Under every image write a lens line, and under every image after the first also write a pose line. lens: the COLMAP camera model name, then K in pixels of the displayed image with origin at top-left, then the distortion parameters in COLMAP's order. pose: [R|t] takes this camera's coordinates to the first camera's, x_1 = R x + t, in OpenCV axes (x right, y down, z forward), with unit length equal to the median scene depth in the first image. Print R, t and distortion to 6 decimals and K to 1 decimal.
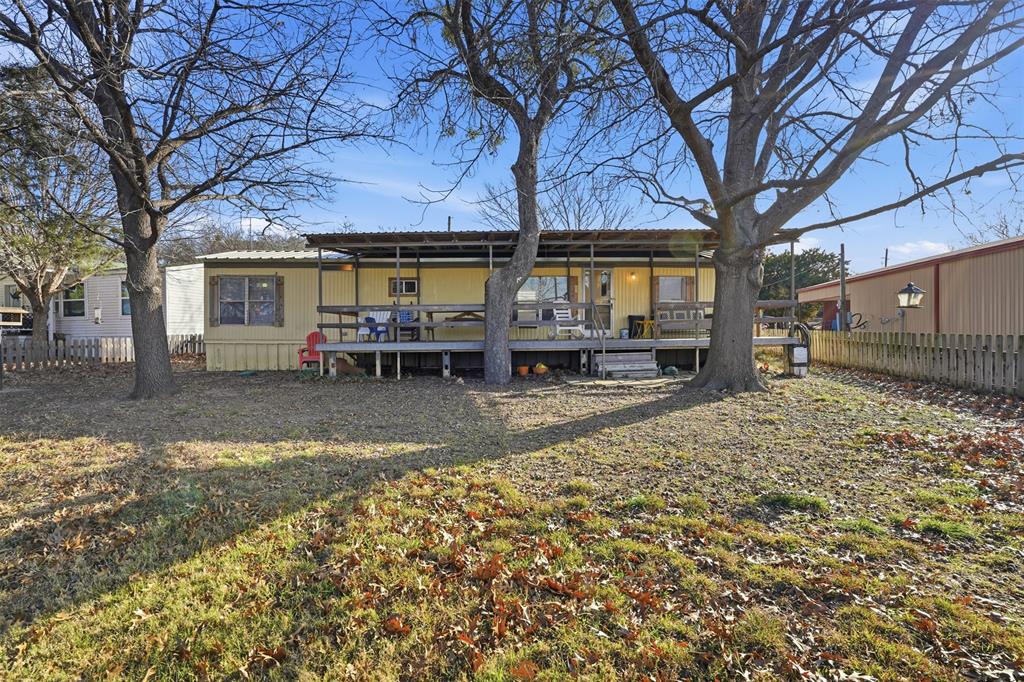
lens RADIAL K [[516.5, 0, 502.8], [0, 516.5, 341.5], [0, 0, 1]] dist [-0.041311, 0.006234]
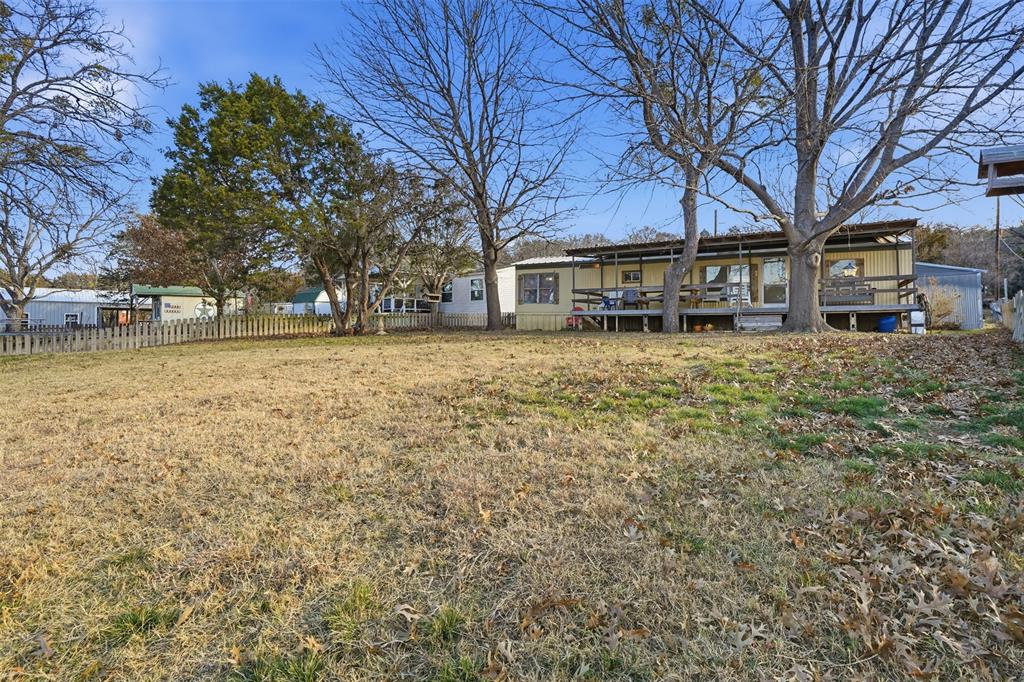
lens RADIAL K [[489.8, 0, 506.3], [0, 489.8, 333.1], [0, 0, 1]] dist [-0.032928, 0.001918]
pose [[0.850554, 0.018881, -0.525549, 0.294677], [-0.015432, 0.999821, 0.010944, 0.058855], [0.525662, -0.001199, 0.850693, -0.484314]]
